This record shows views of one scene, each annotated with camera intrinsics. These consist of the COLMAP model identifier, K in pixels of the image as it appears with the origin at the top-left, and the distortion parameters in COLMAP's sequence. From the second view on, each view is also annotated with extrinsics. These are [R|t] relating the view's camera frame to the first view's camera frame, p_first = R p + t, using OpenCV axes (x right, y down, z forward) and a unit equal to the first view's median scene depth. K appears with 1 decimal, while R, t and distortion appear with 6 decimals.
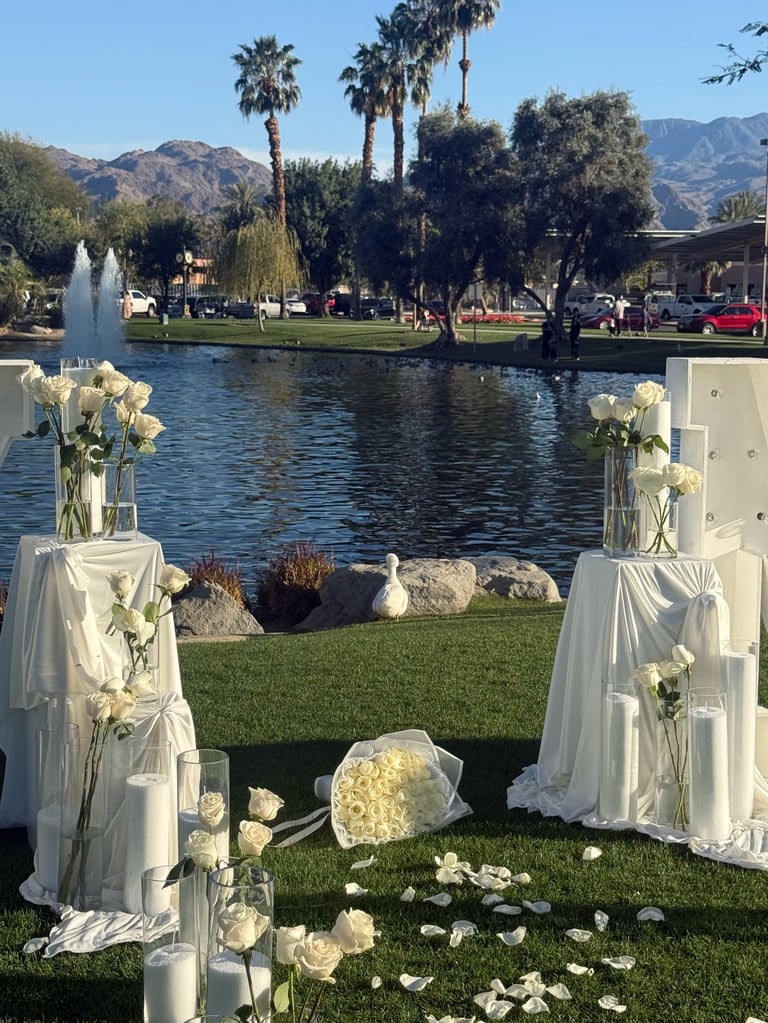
lens RADIAL K [[1707.6, 0, 380.4], [0, 1707.6, 513.3], [0, 0, 1]] dist [0.166557, -0.062045]
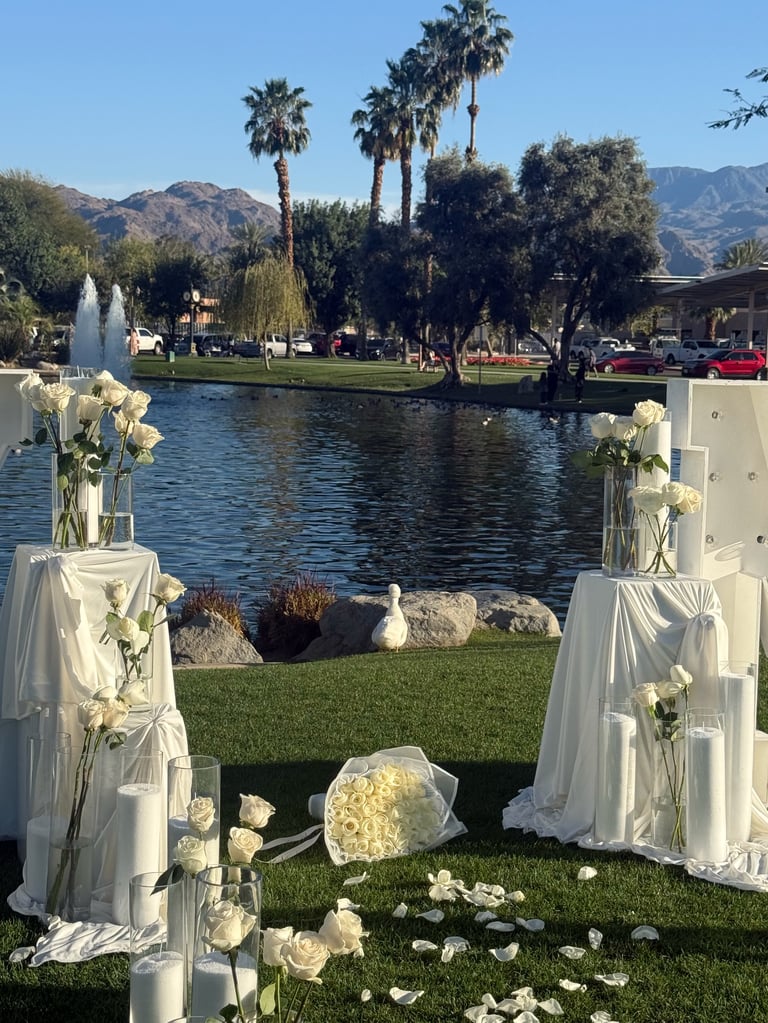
lens RADIAL K [[1707.3, 0, 384.0], [0, 1707.3, 511.5], [0, 0, 1]] dist [0.167509, -0.047931]
pose [[0.999903, 0.013934, -0.000148, 0.002897], [-0.013933, 0.999589, -0.025054, 0.013790], [-0.000201, 0.025054, 0.999686, 0.004004]]
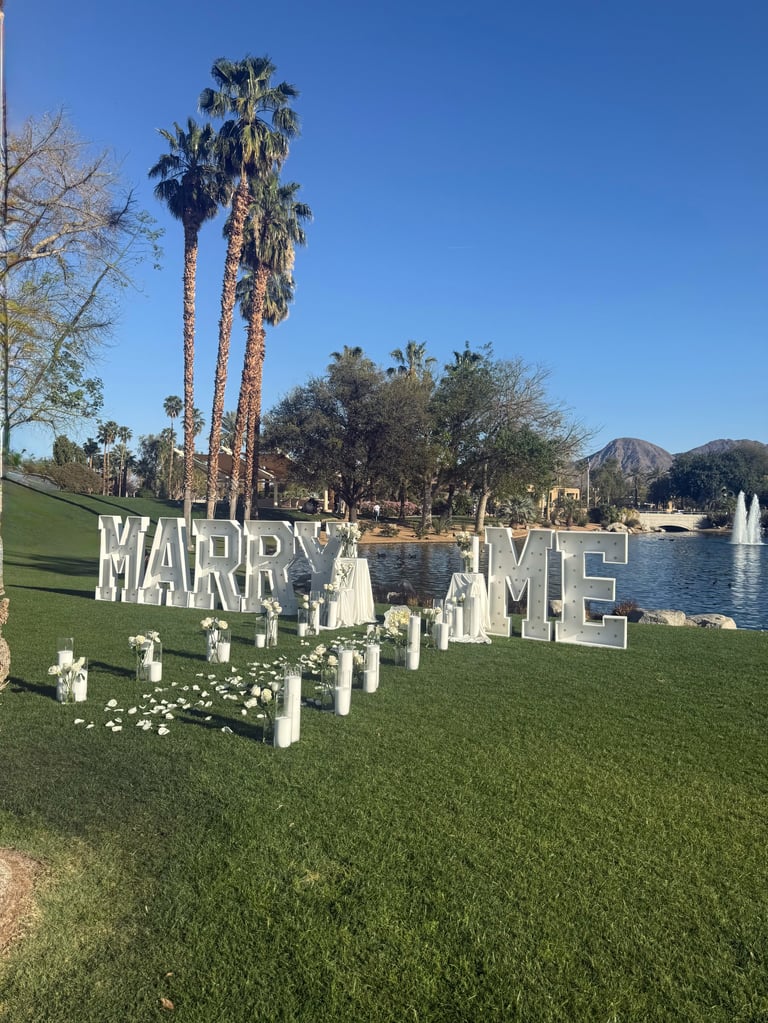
lens RADIAL K [[708.7, 0, 384.0], [0, 708.7, 511.5], [0, 0, 1]] dist [0.159884, -0.345391]
pose [[0.763448, 0.016041, -0.645670, 1.054787], [-0.097226, 0.991154, -0.090337, 0.049096], [0.638510, 0.131743, 0.758254, -0.437097]]
